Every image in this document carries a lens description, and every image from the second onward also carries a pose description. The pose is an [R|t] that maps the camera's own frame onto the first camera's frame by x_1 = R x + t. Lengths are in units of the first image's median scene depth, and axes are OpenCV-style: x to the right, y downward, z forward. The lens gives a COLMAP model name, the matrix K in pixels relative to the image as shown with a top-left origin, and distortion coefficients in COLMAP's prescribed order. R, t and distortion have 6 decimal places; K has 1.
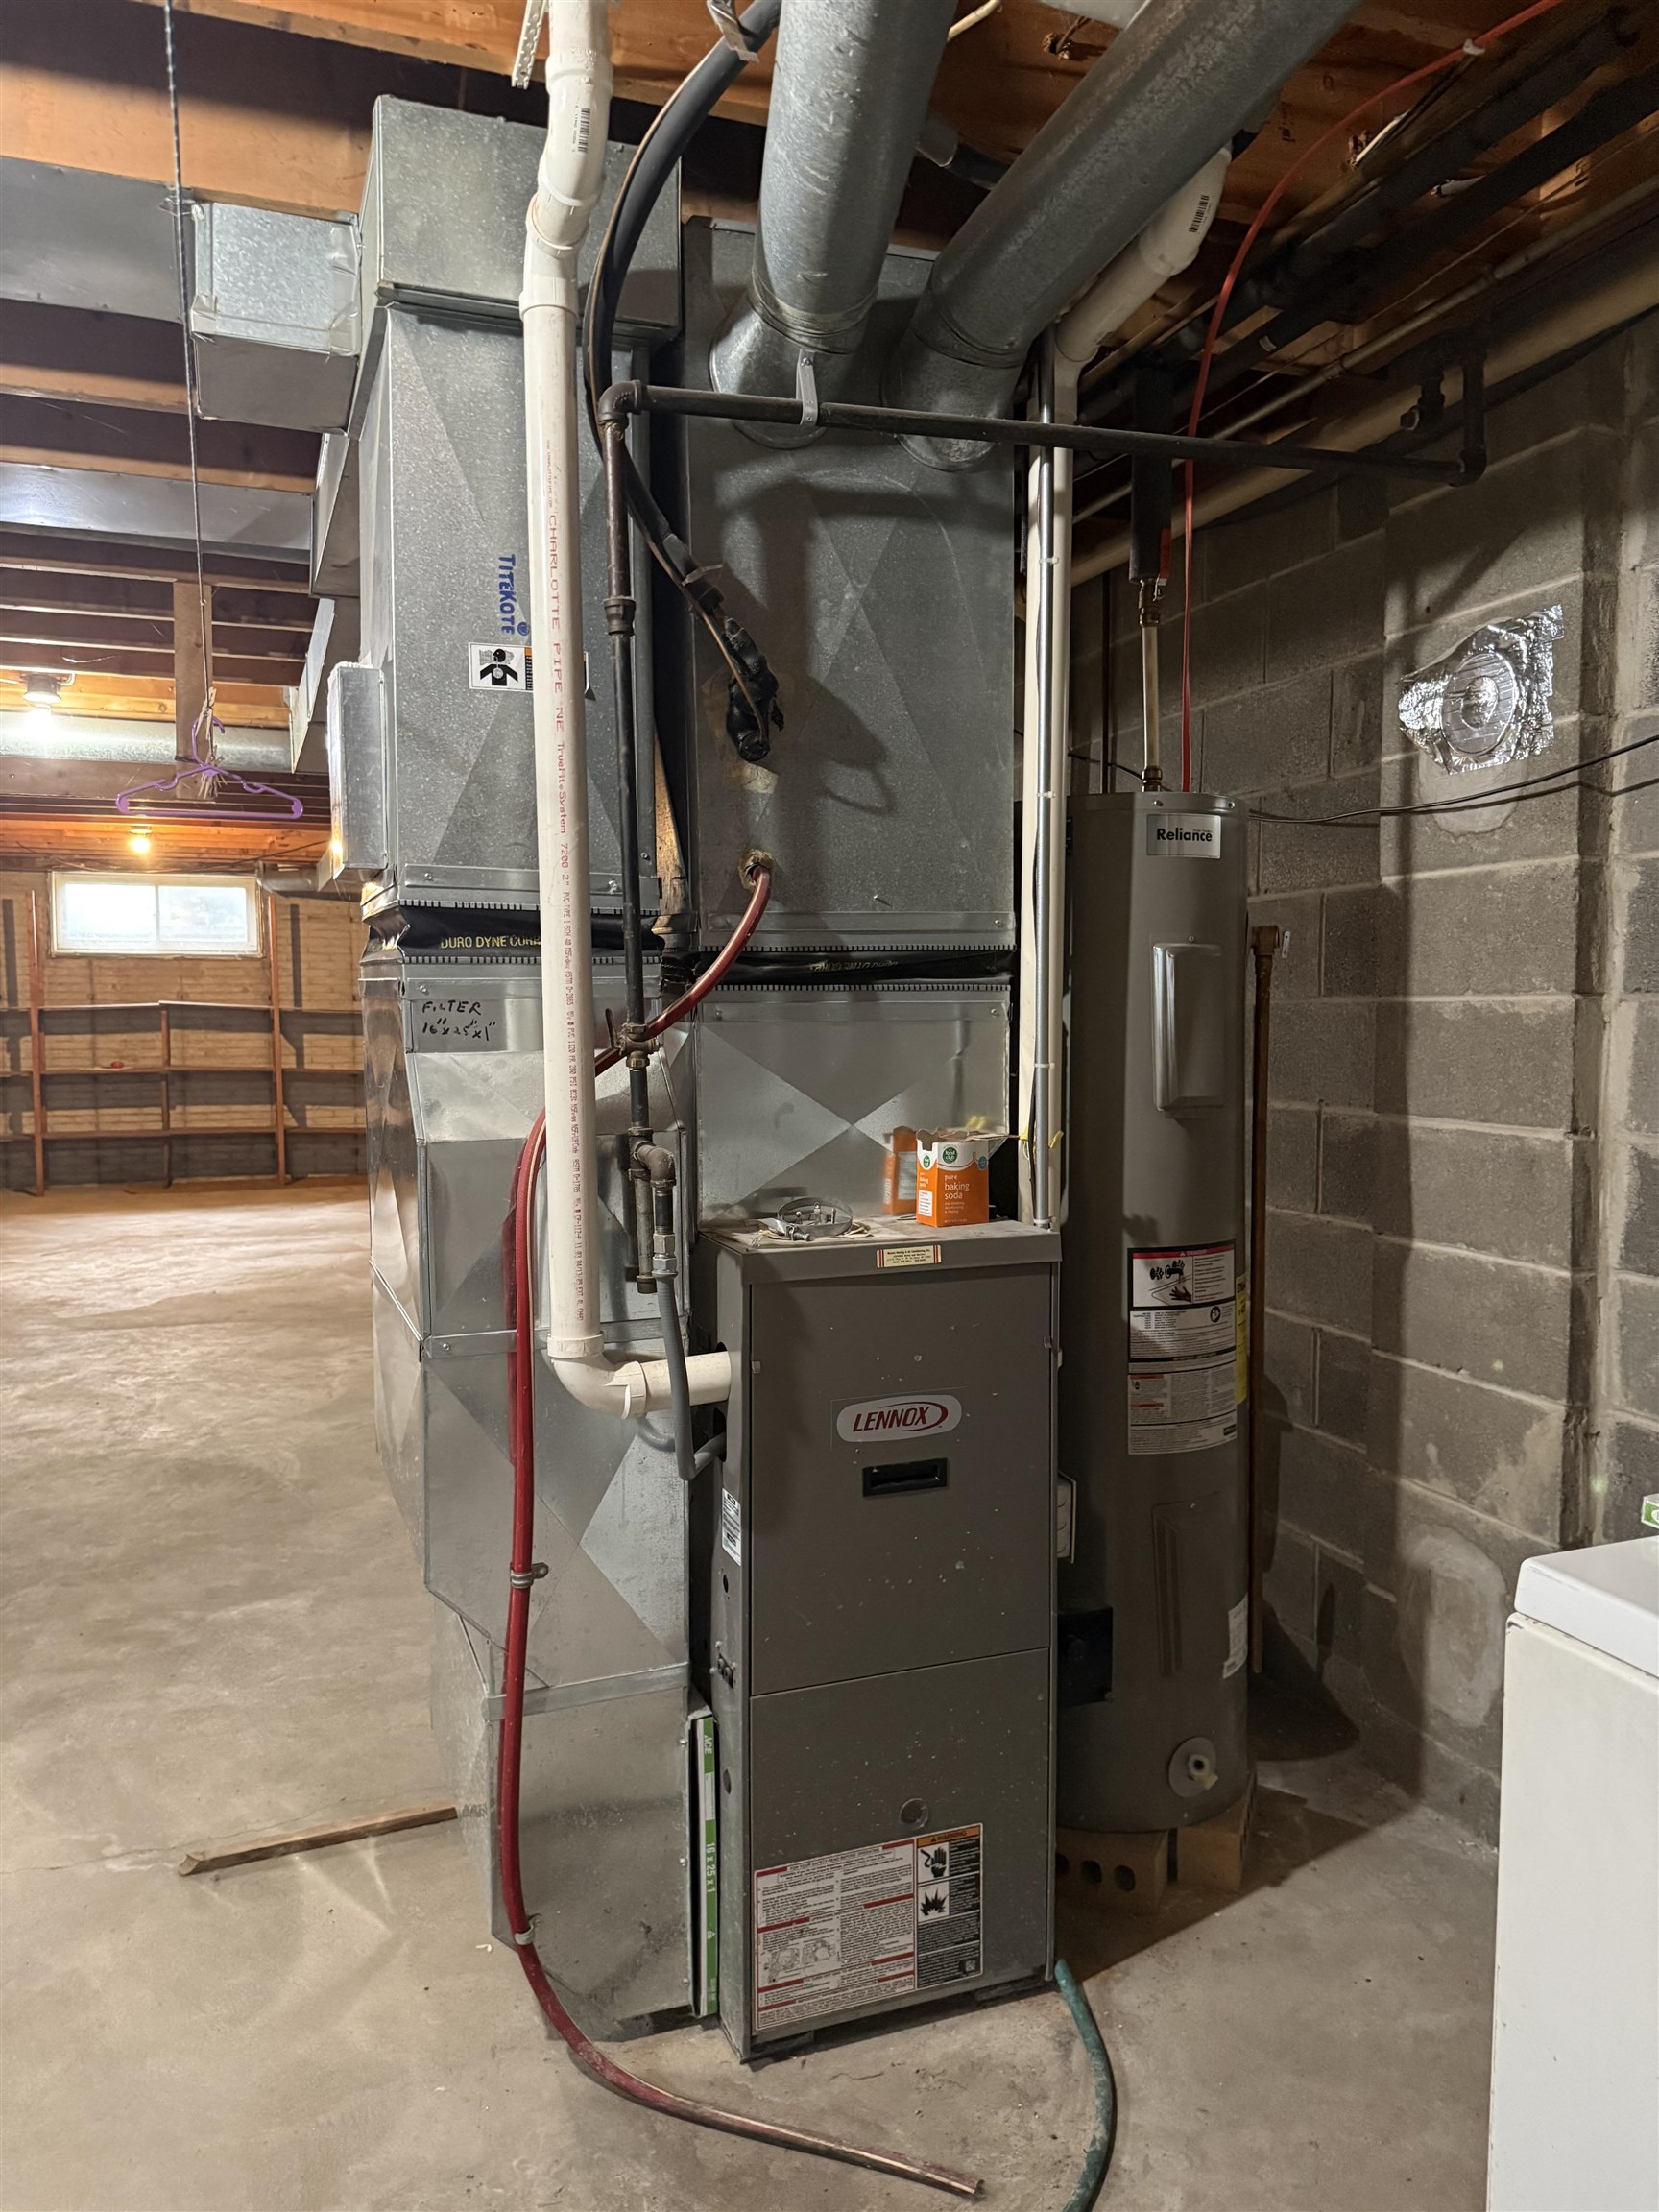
lens RADIAL K [[1556.7, 0, 858.3], [0, 1556.7, 1102.0], [0, 0, 1]] dist [0.082521, -0.092616]
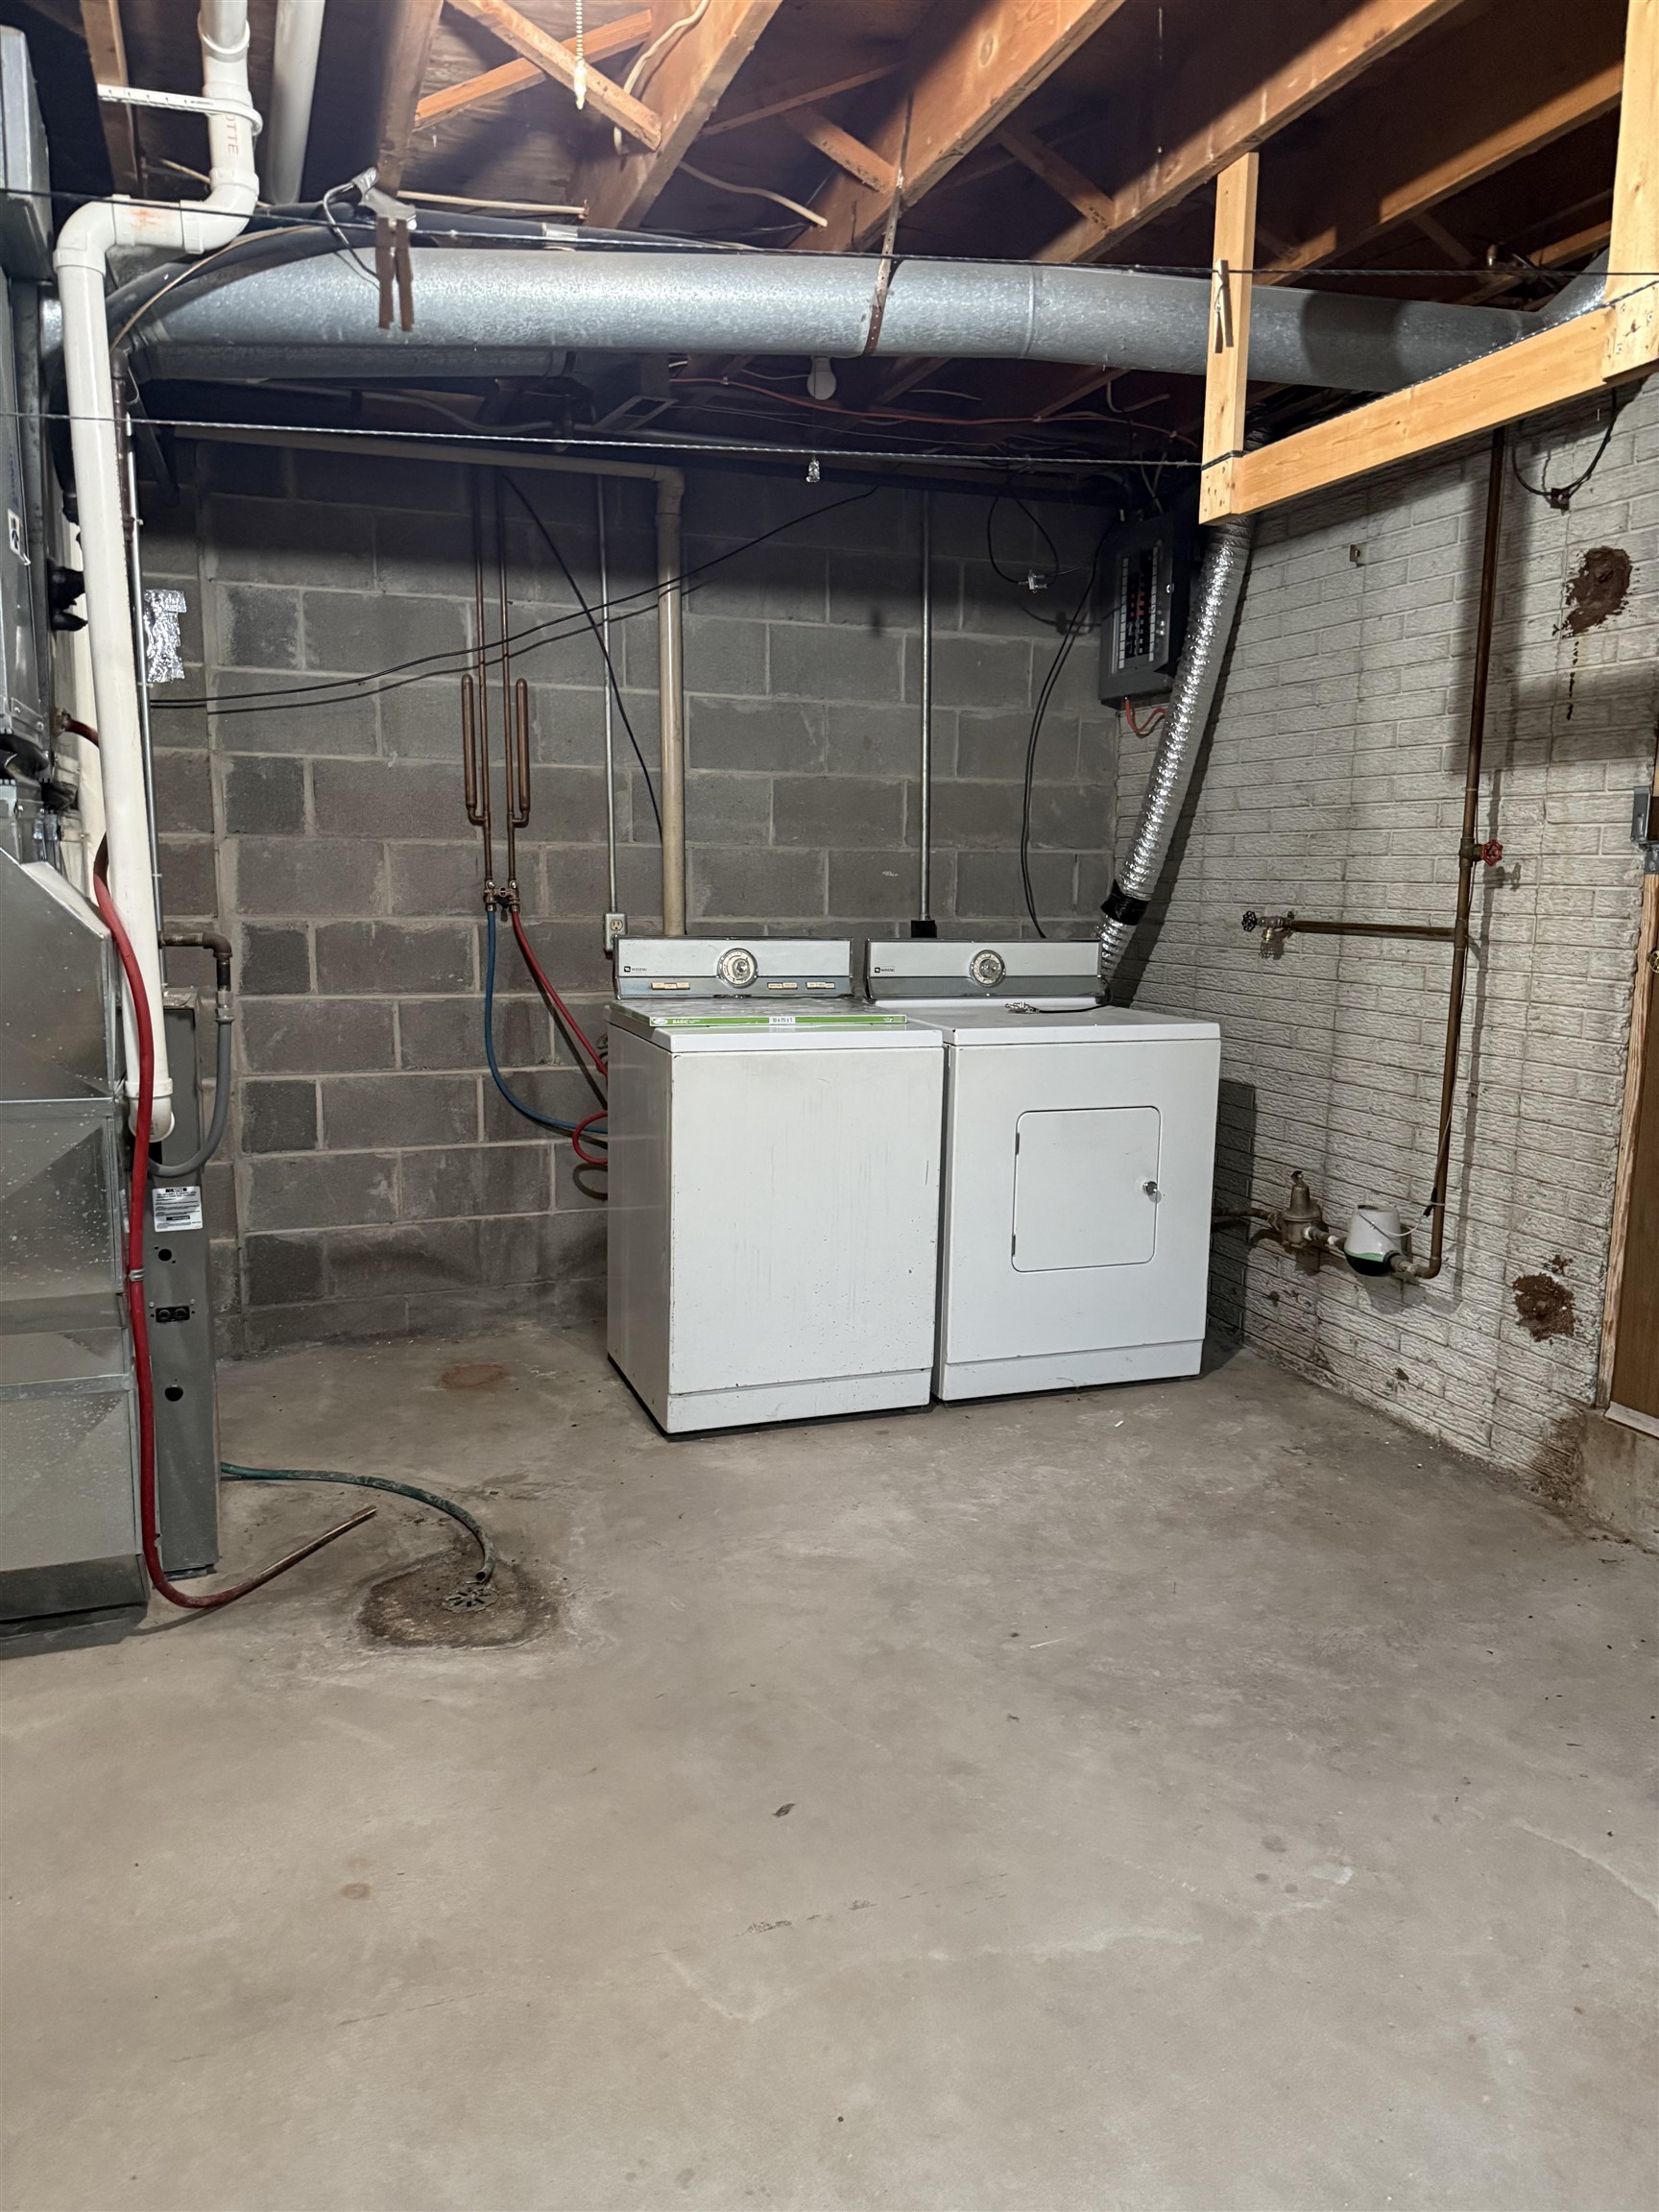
lens RADIAL K [[1556.7, 0, 831.3], [0, 1556.7, 1097.0], [0, 0, 1]] dist [0.082521, -0.092616]
pose [[-0.000614, -0.148323, 0.988939, -1.264613], [0.058374, 0.987247, 0.148106, -0.001356], [-0.998295, 0.057819, 0.008052, 0.351789]]
